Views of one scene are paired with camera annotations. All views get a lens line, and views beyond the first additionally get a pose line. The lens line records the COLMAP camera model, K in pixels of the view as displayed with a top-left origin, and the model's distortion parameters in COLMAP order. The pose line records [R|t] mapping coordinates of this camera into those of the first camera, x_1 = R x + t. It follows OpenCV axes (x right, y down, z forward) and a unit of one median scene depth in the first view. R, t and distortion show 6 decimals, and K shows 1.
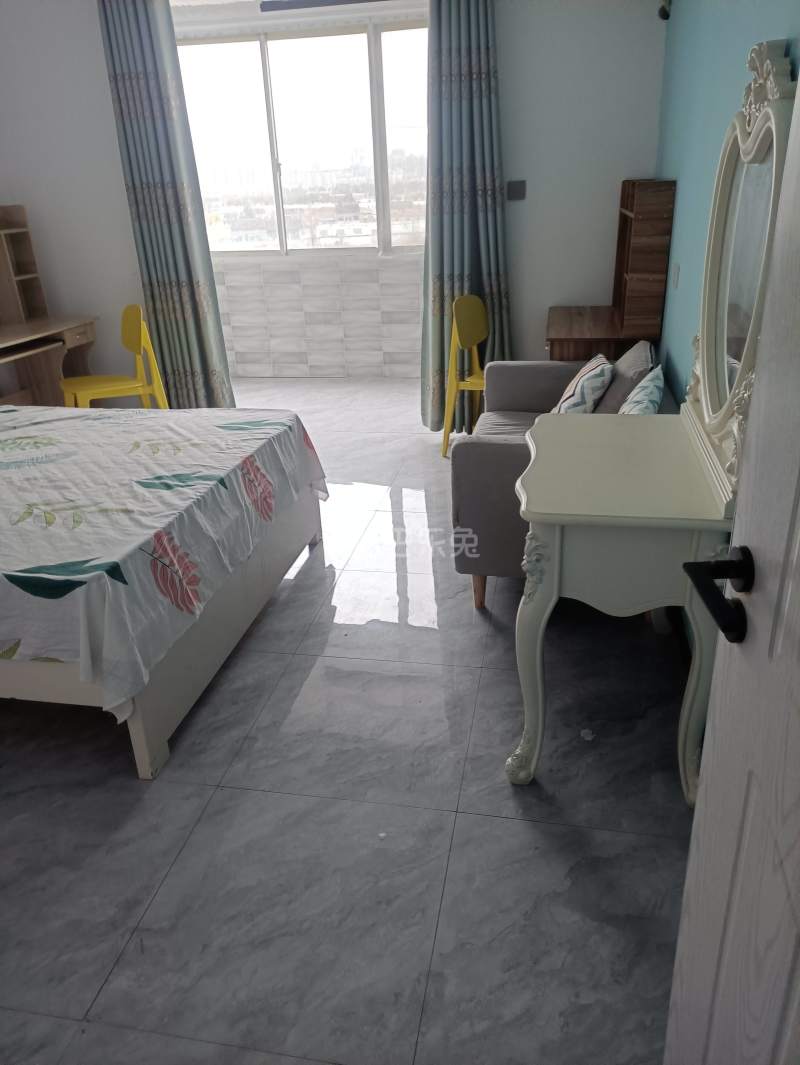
lens RADIAL K [[777.6, 0, 399.1], [0, 777.6, 534.4], [0, 0, 1]] dist [0.051825, -0.029059]
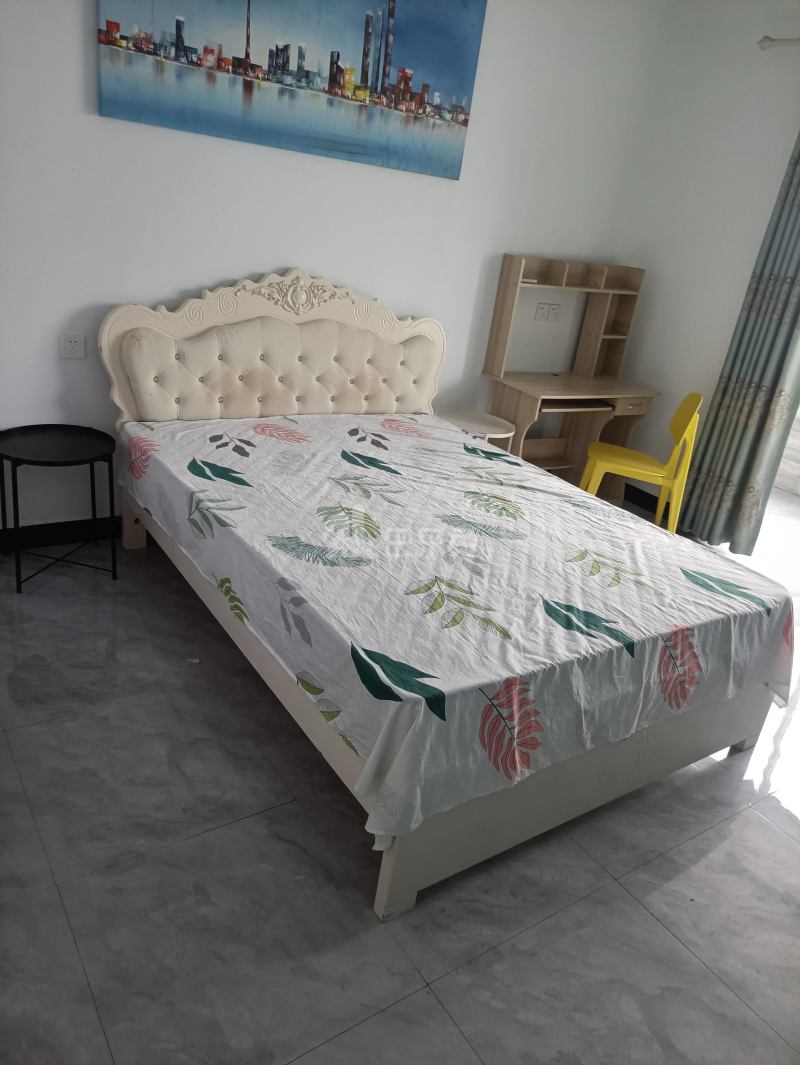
lens RADIAL K [[777.6, 0, 401.2], [0, 777.6, 536.2], [0, 0, 1]] dist [0.051825, -0.029059]
pose [[0.701086, 0.405807, -0.586344, 0.035978], [-0.434883, 0.894981, 0.099429, -0.130149], [0.565115, 0.185283, 0.803937, 0.151159]]
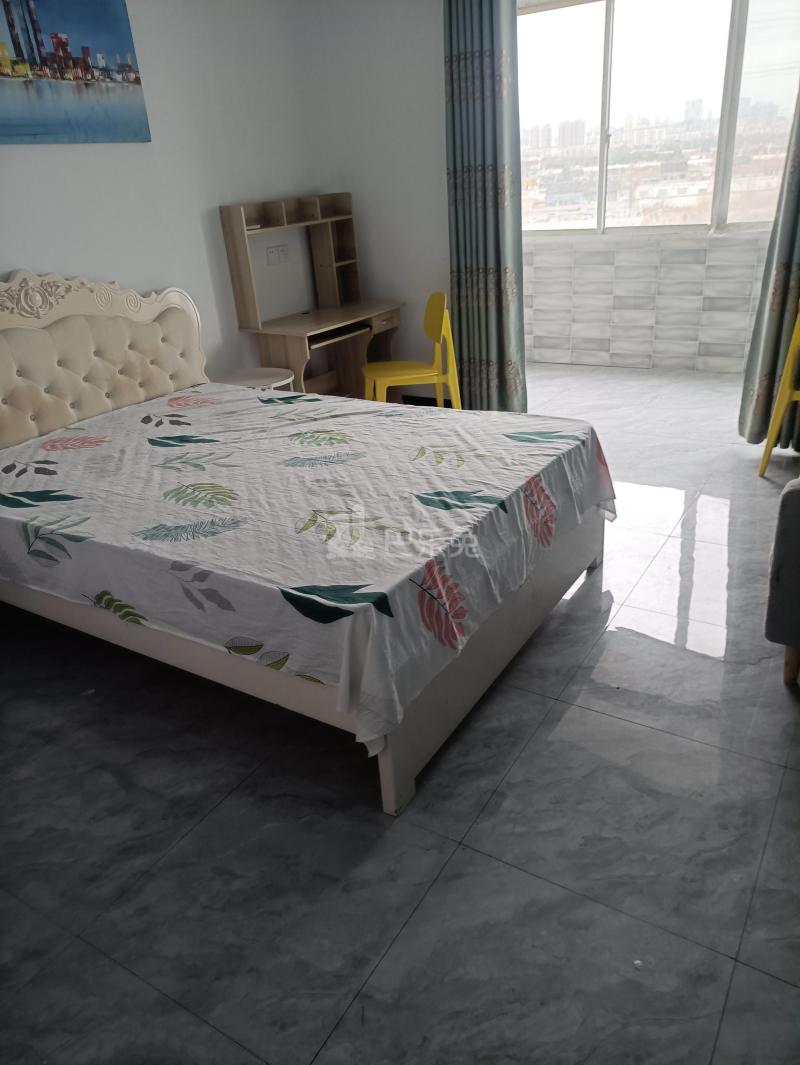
lens RADIAL K [[777.6, 0, 399.2], [0, 777.6, 534.8], [0, 0, 1]] dist [0.051825, -0.029059]
pose [[0.933257, 0.127598, -0.335783, -0.022754], [-0.114069, 0.991672, 0.059798, -0.064327], [0.340616, -0.017505, 0.940039, 0.075123]]
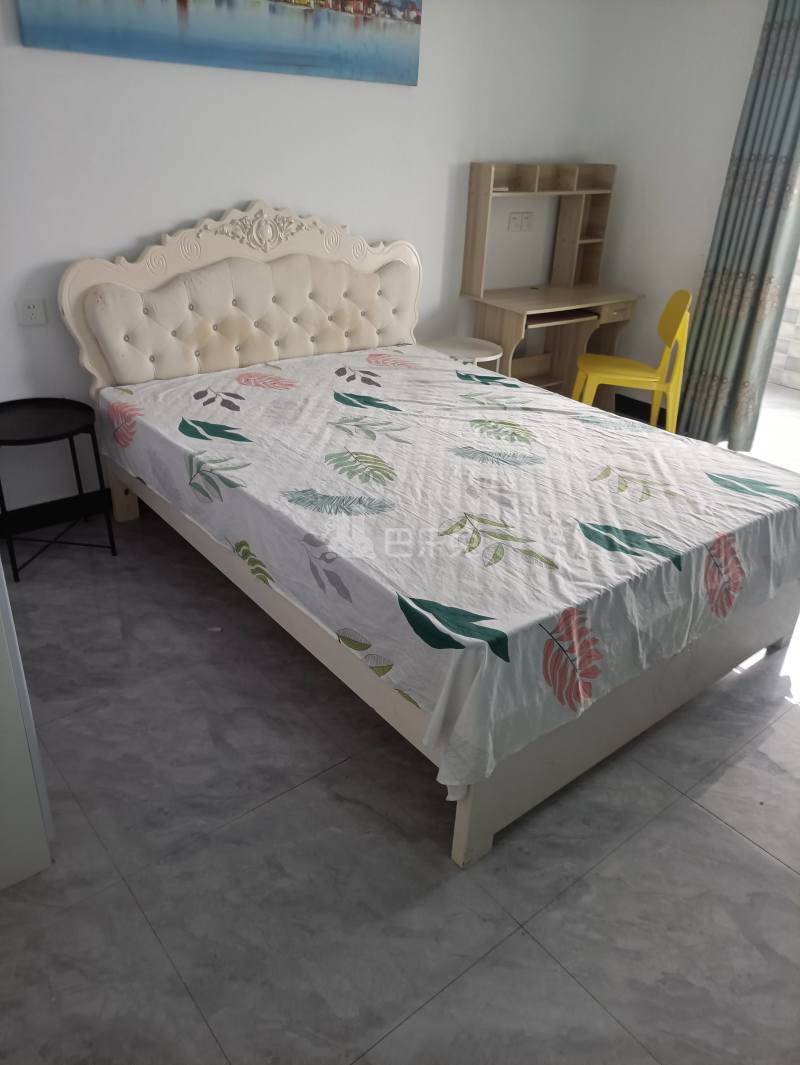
lens RADIAL K [[777.6, 0, 404.9], [0, 777.6, 533.0], [0, 0, 1]] dist [0.051825, -0.029059]
pose [[0.770689, 0.360656, -0.525324, -0.026997], [-0.329904, 0.931156, 0.155281, -0.110160], [0.545162, 0.053633, 0.836614, 0.151876]]
